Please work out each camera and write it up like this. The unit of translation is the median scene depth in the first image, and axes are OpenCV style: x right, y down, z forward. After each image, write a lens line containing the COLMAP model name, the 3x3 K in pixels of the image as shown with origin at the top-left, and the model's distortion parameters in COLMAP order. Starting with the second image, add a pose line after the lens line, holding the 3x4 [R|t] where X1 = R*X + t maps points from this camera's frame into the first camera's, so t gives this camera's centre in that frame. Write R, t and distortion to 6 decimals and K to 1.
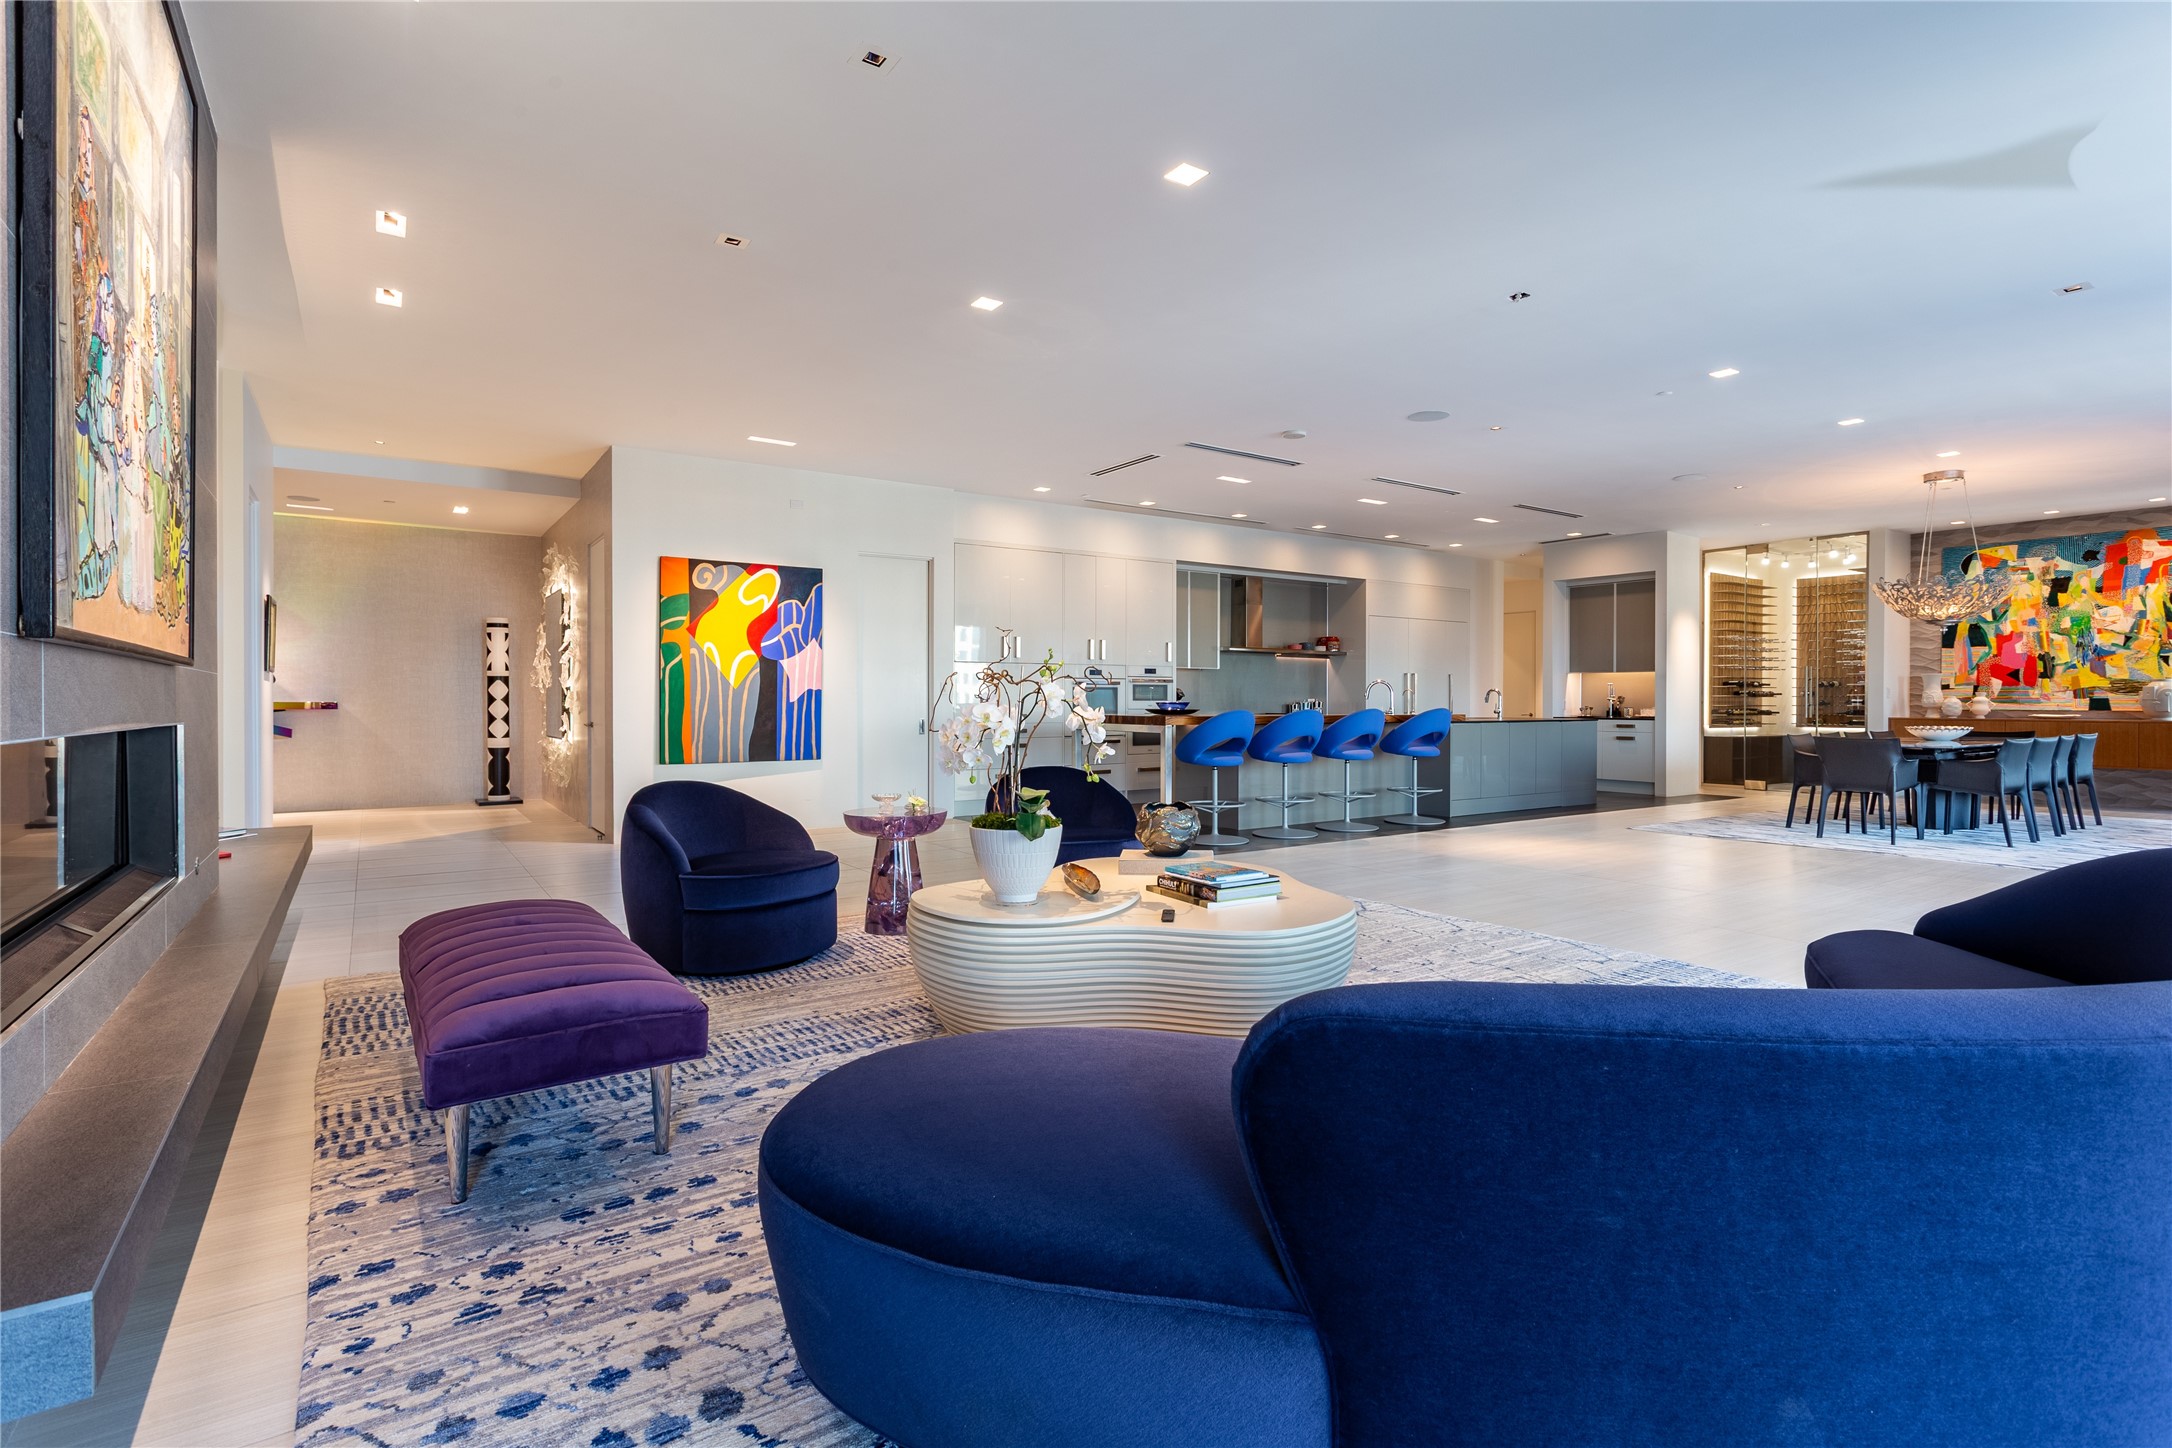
lens RADIAL K [[1044.8, 0, 1086.8], [0, 1044.8, 708.3], [0, 0, 1]] dist [0.006691, -0.000921]
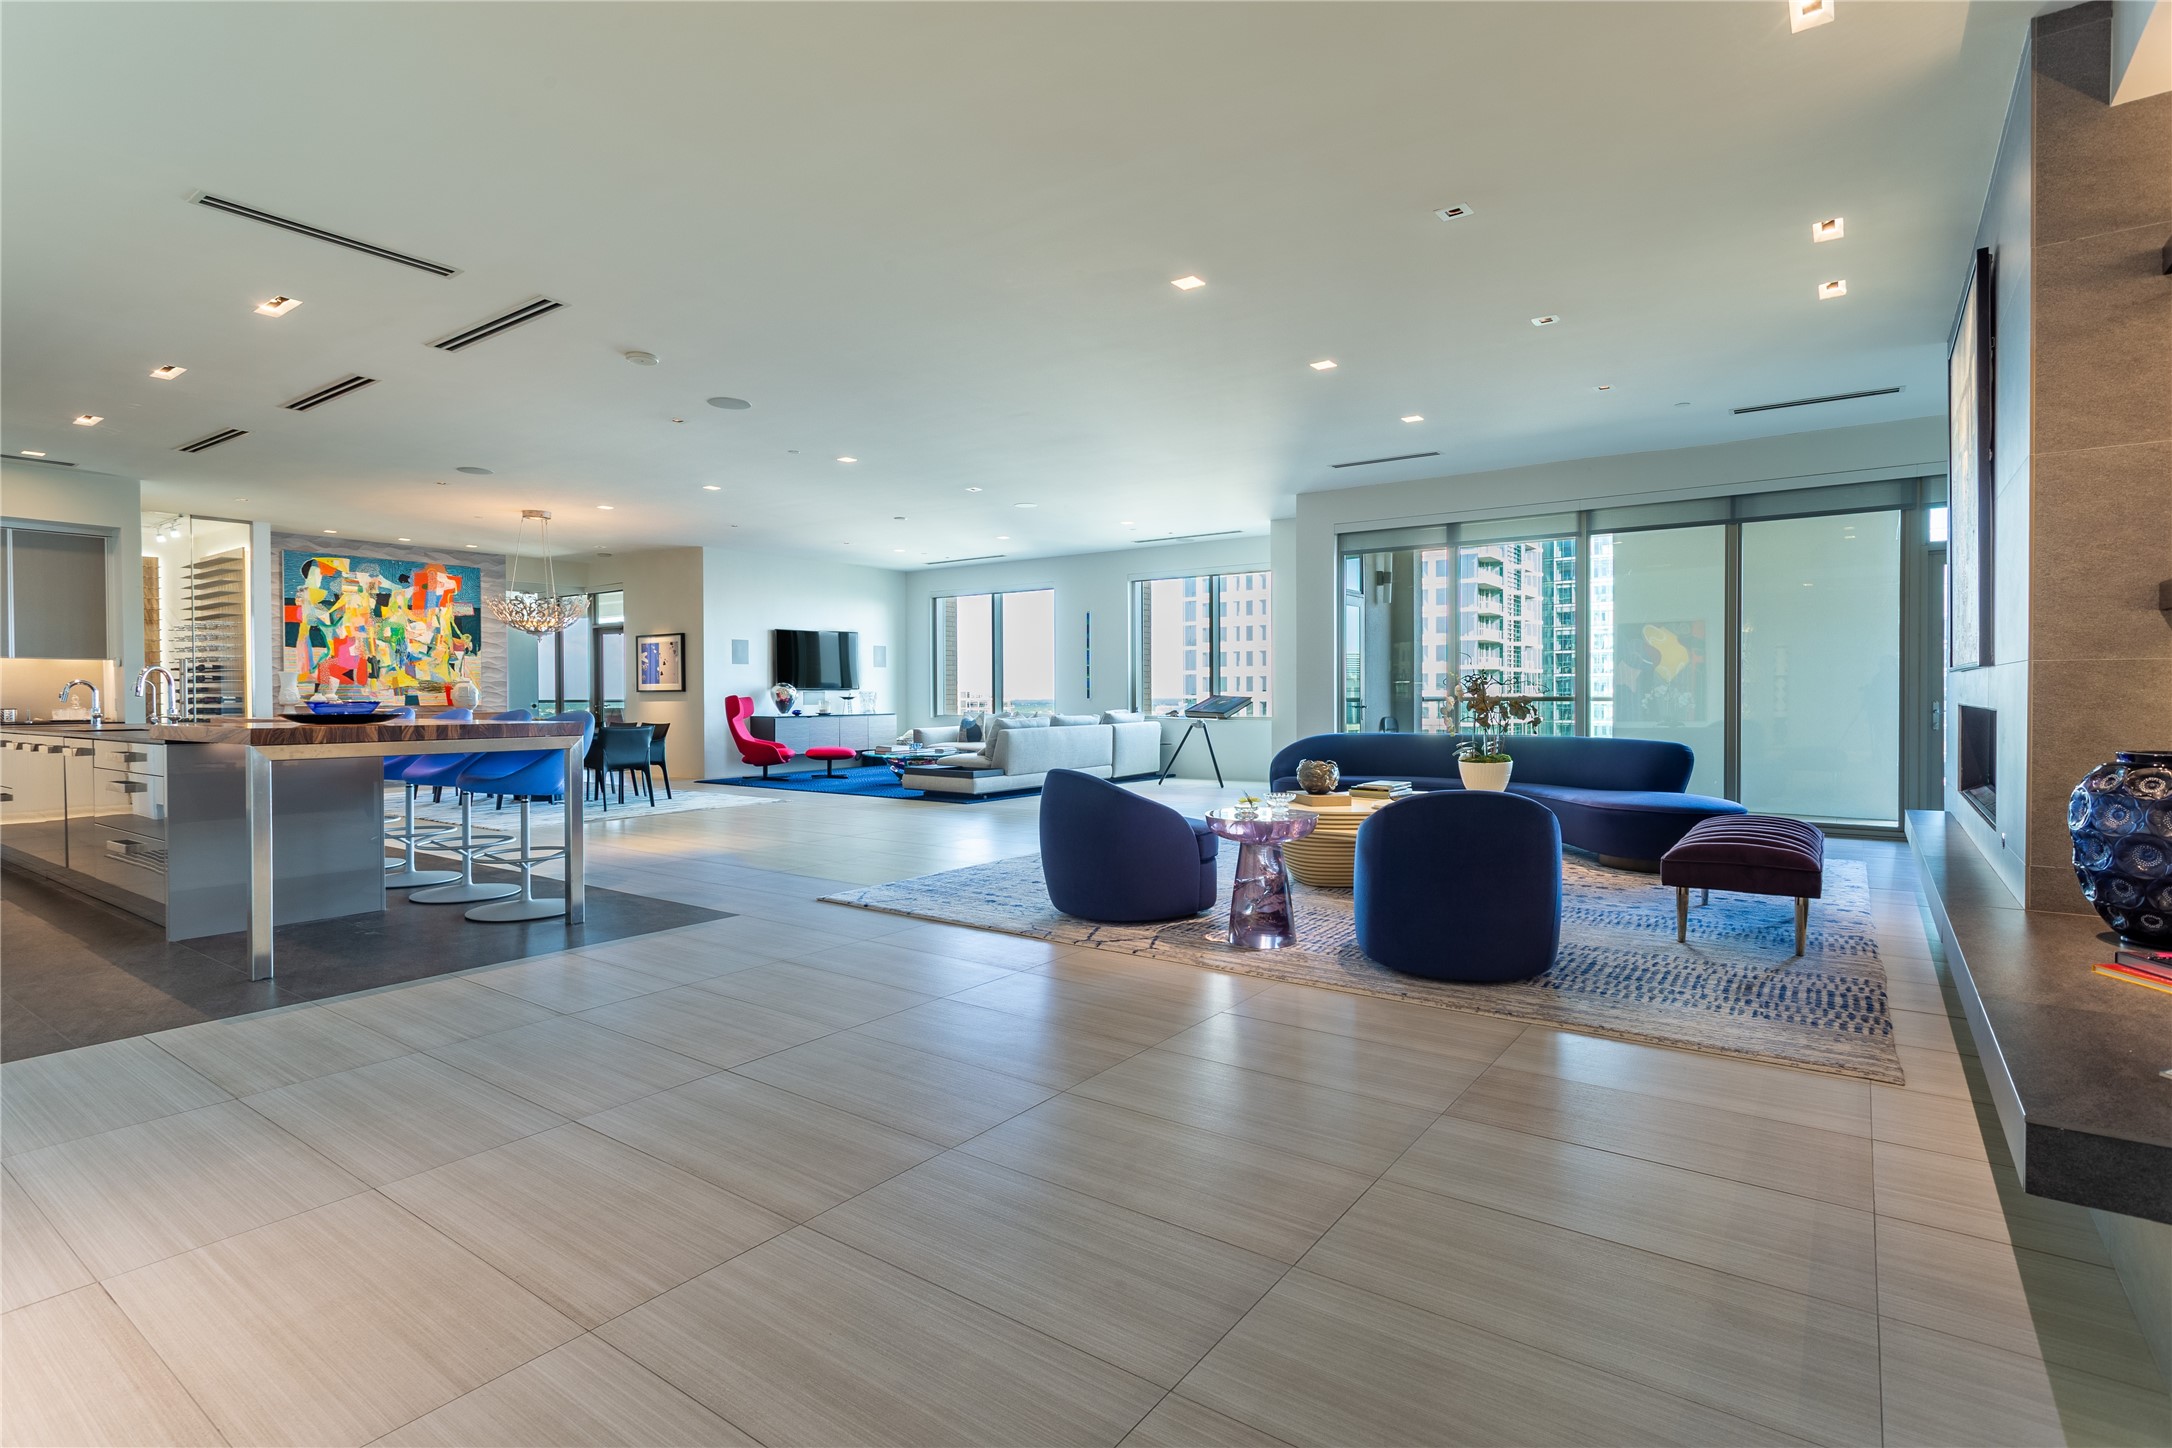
lens RADIAL K [[1044.8, 0, 1093.0], [0, 1044.8, 703.1], [0, 0, 1]] dist [0.006691, -0.000921]
pose [[-0.334099, -0.005335, 0.942523, -0.438221], [0.011502, 0.999886, 0.009737, -0.003594], [-0.942468, 0.014093, -0.334000, 0.633573]]
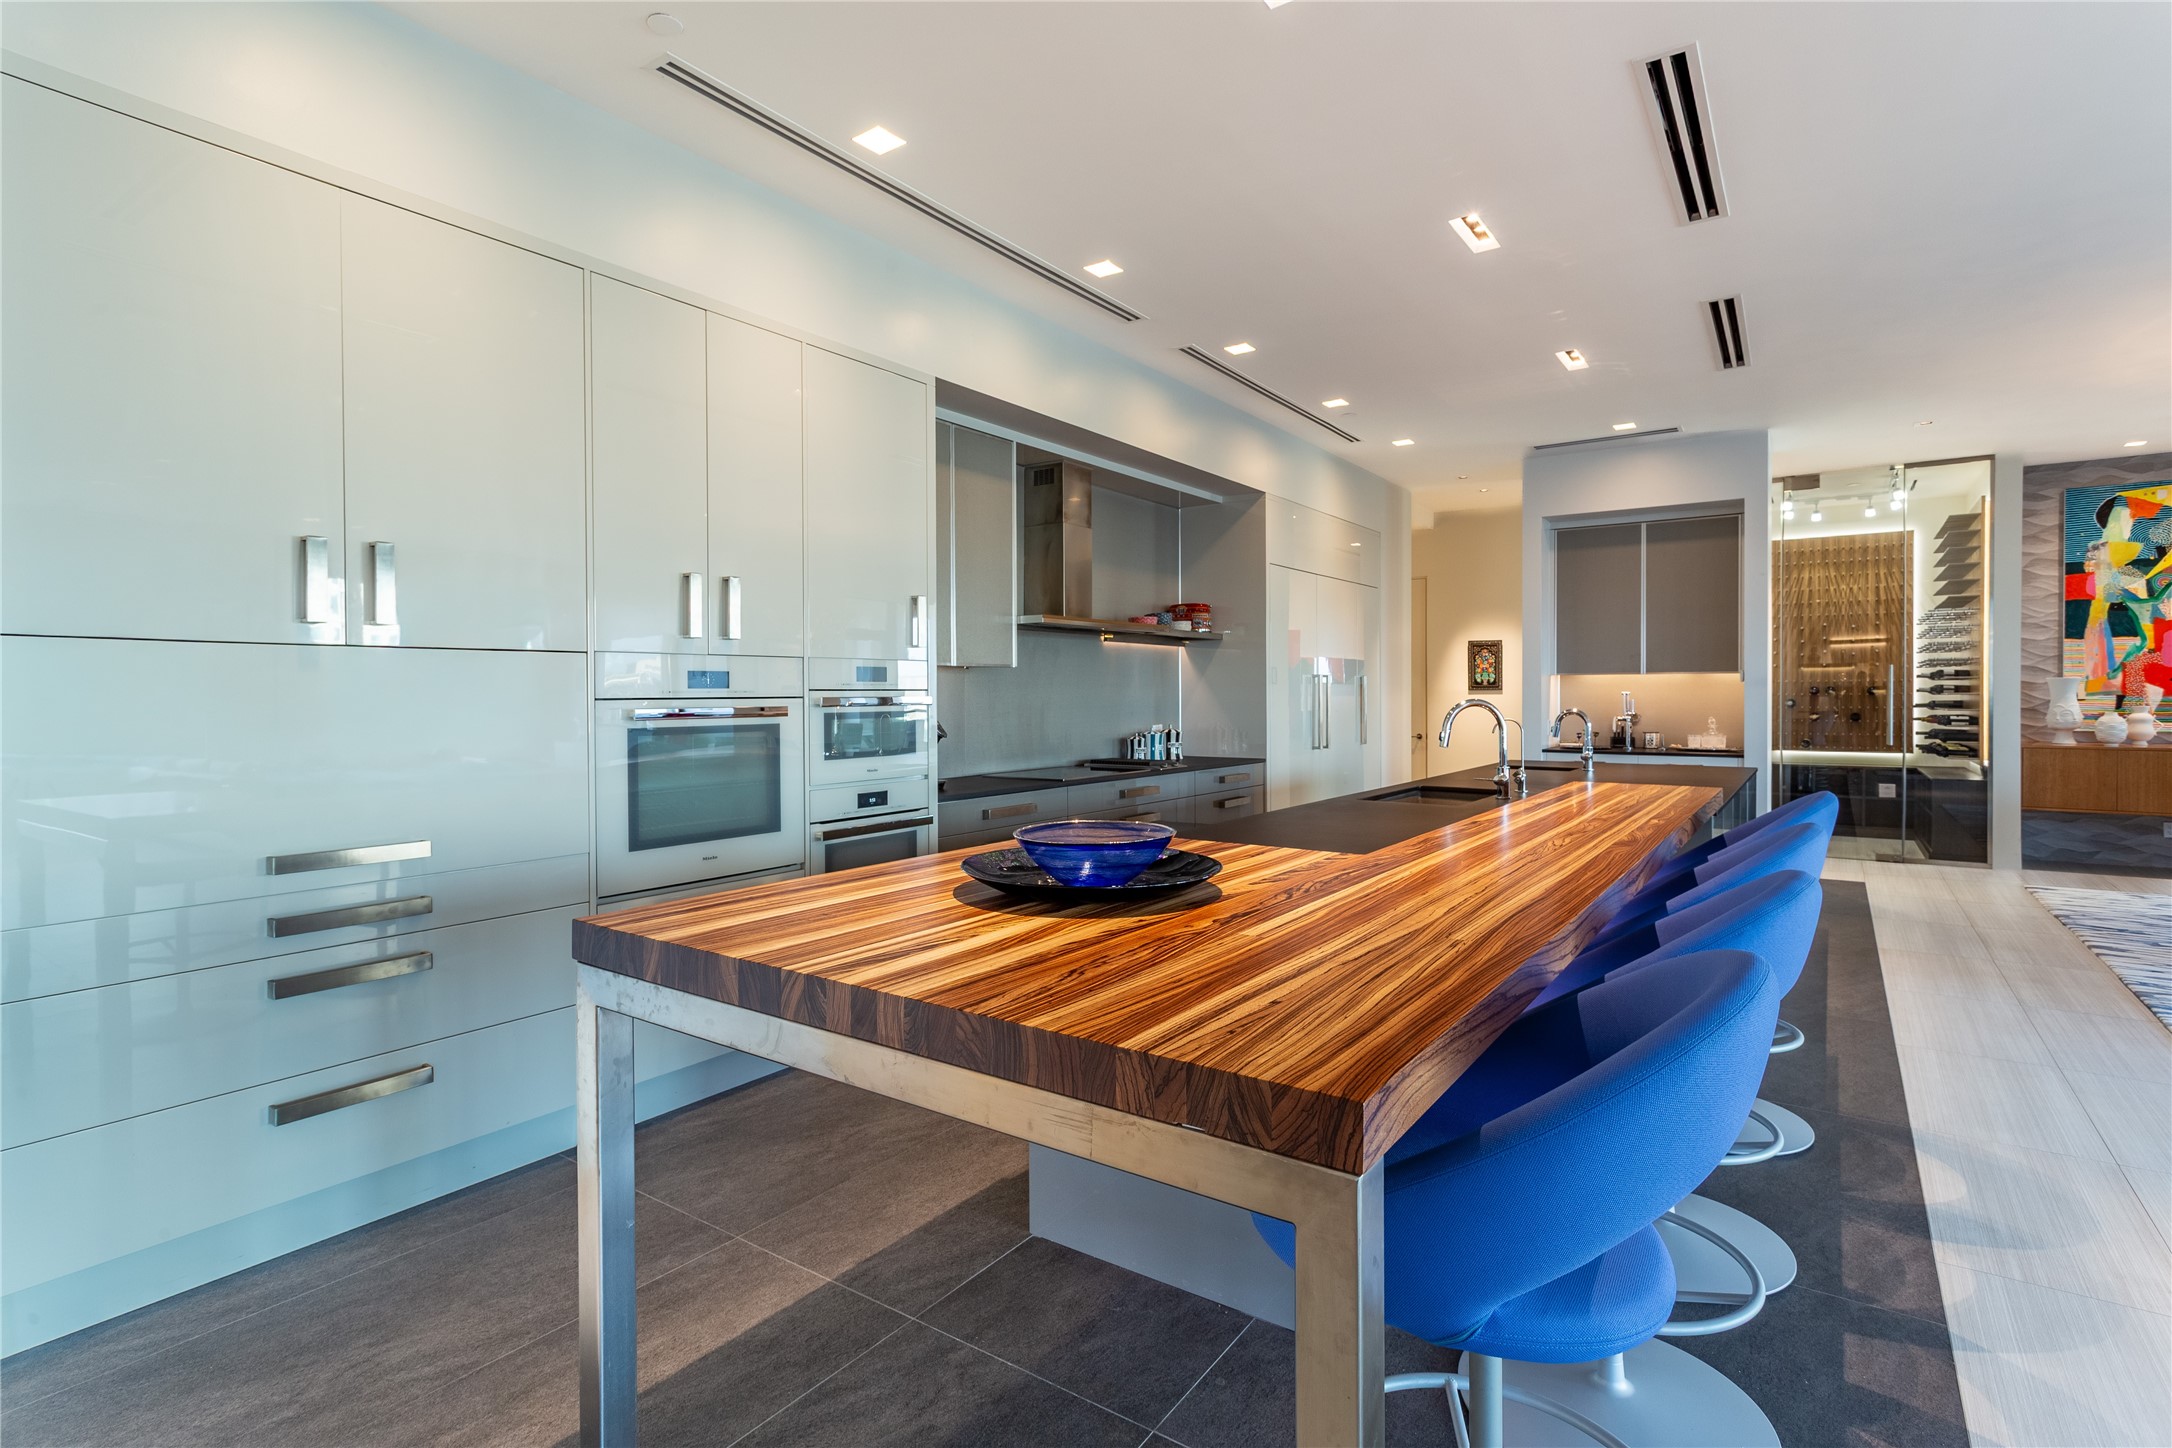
lens RADIAL K [[1044.8, 0, 1099.1], [0, 1044.8, 705.9], [0, 0, 1]] dist [0.006691, -0.000921]
pose [[0.936920, -0.009917, 0.349404, 0.008273], [0.008019, 0.999944, 0.006878, -0.025759], [-0.349452, -0.003642, 0.936947, 0.623486]]
